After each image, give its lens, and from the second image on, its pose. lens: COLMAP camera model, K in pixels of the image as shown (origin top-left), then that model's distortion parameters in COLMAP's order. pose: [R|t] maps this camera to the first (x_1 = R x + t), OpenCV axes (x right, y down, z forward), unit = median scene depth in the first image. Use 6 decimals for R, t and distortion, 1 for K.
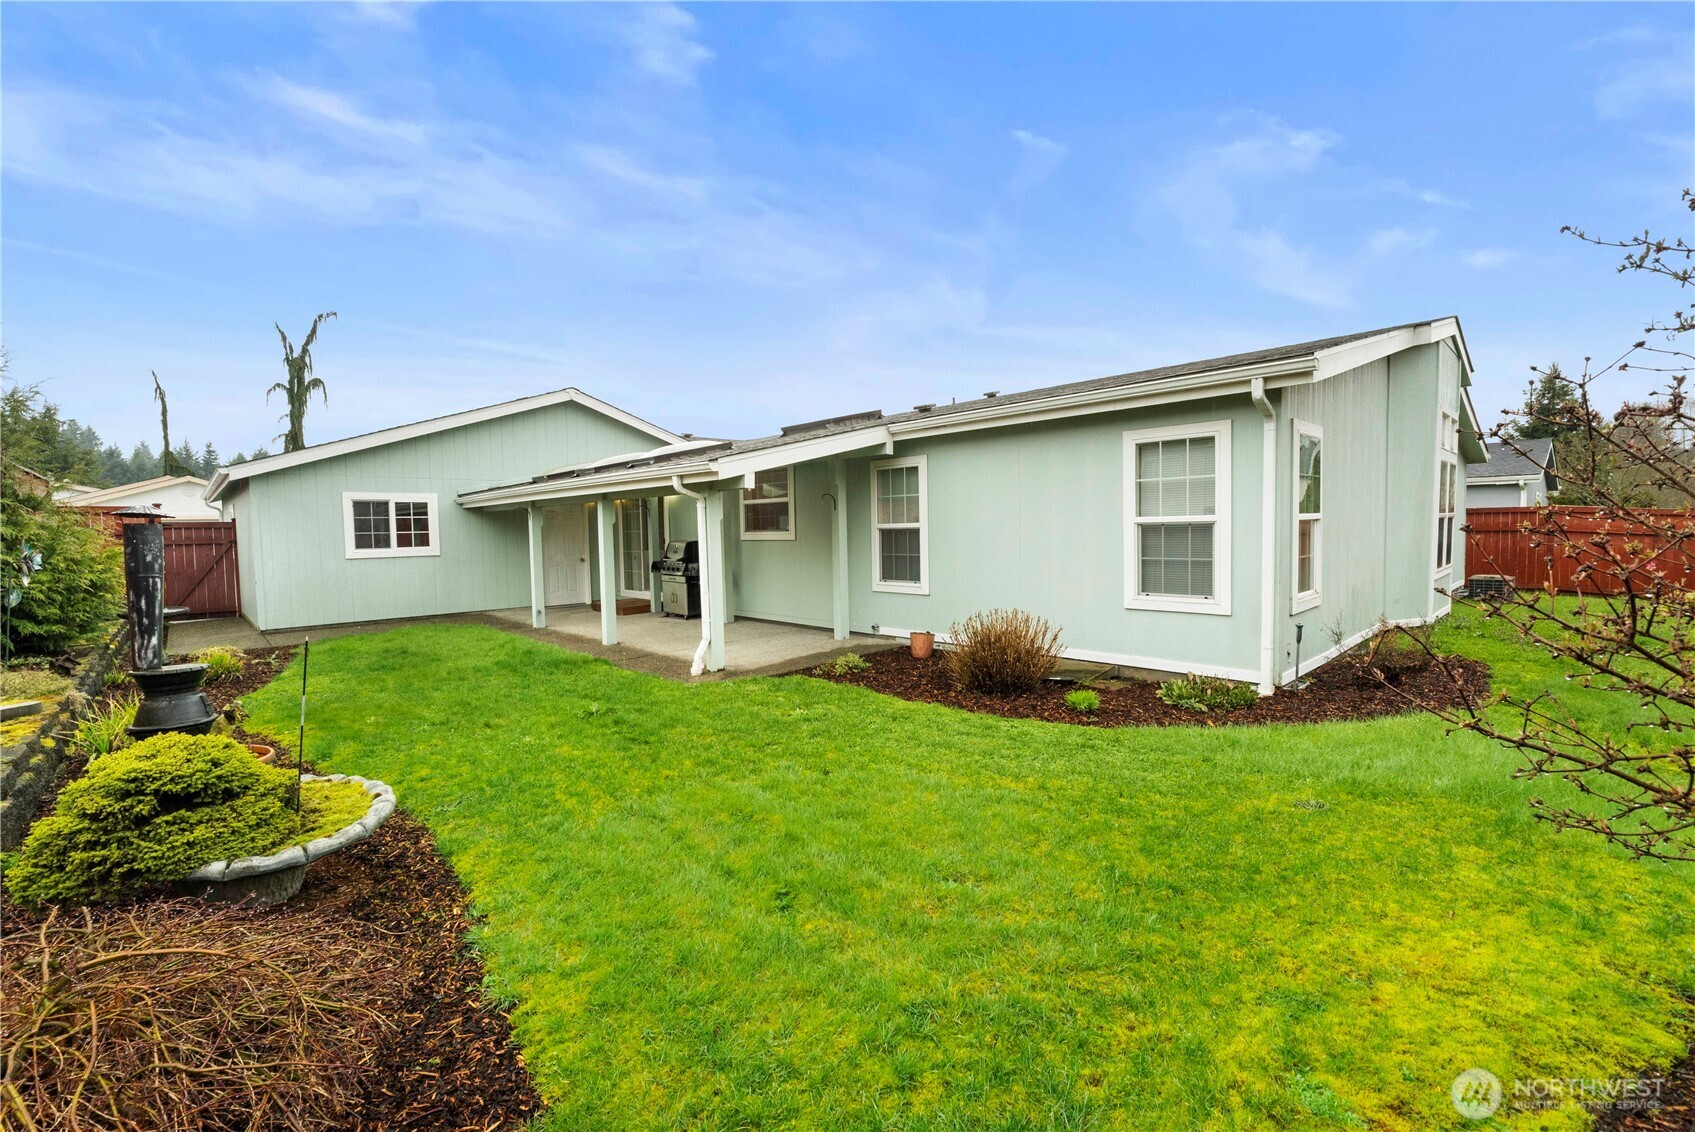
lens RADIAL K [[718.4, 0, 847.5], [0, 718.4, 566.0], [0, 0, 1]] dist [-0.003329, -0.000914]
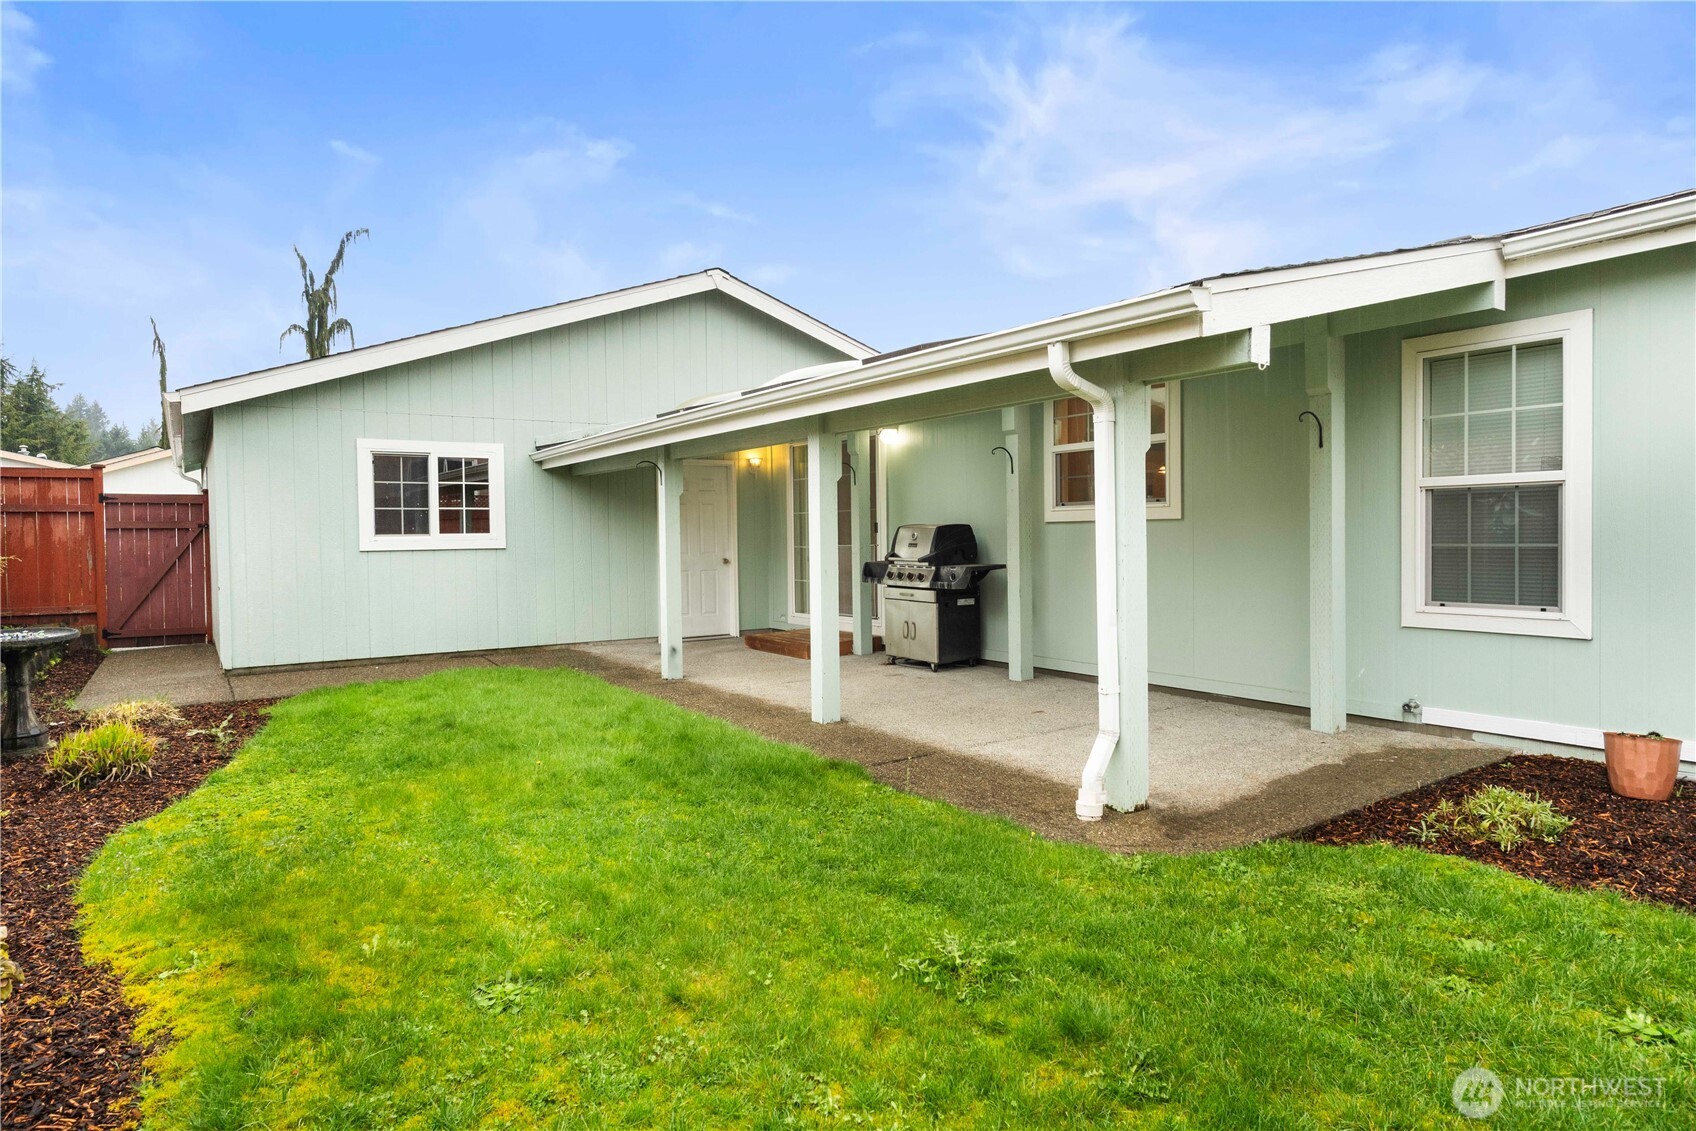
lens RADIAL K [[998.8, 0, 842.2], [0, 998.8, 561.2], [0, 0, 1]] dist [0.001506, 0.001195]
pose [[0.984773, 0.011124, -0.173491, -0.169063], [-0.015147, 0.999646, -0.021883, 0.010552], [0.173186, 0.024178, 0.984592, 0.264972]]
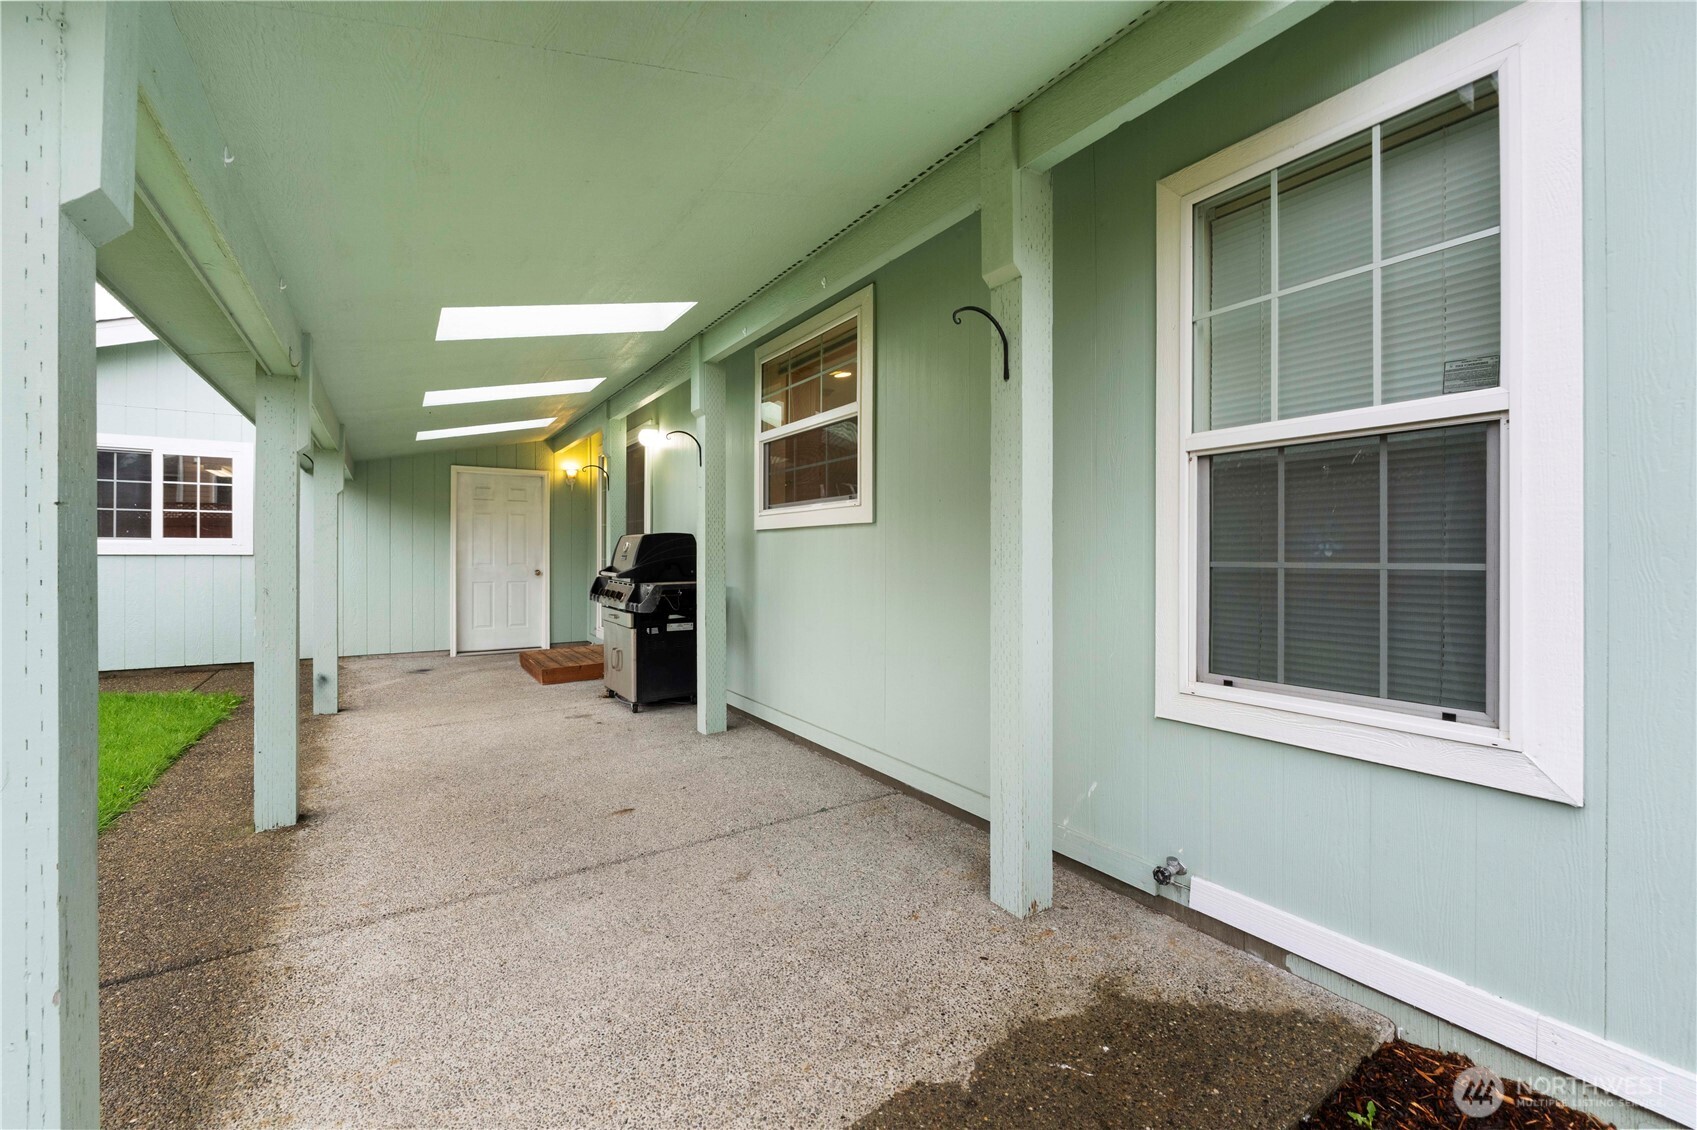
lens RADIAL K [[707.4, 0, 839.9], [0, 707.4, 557.2], [0, 0, 1]] dist [-0.008036, 0.000115]
pose [[0.980097, 0.022721, -0.197216, -0.019815], [-0.032178, 0.998474, -0.044877, -0.003781], [0.195896, 0.050330, 0.979332, 0.619022]]
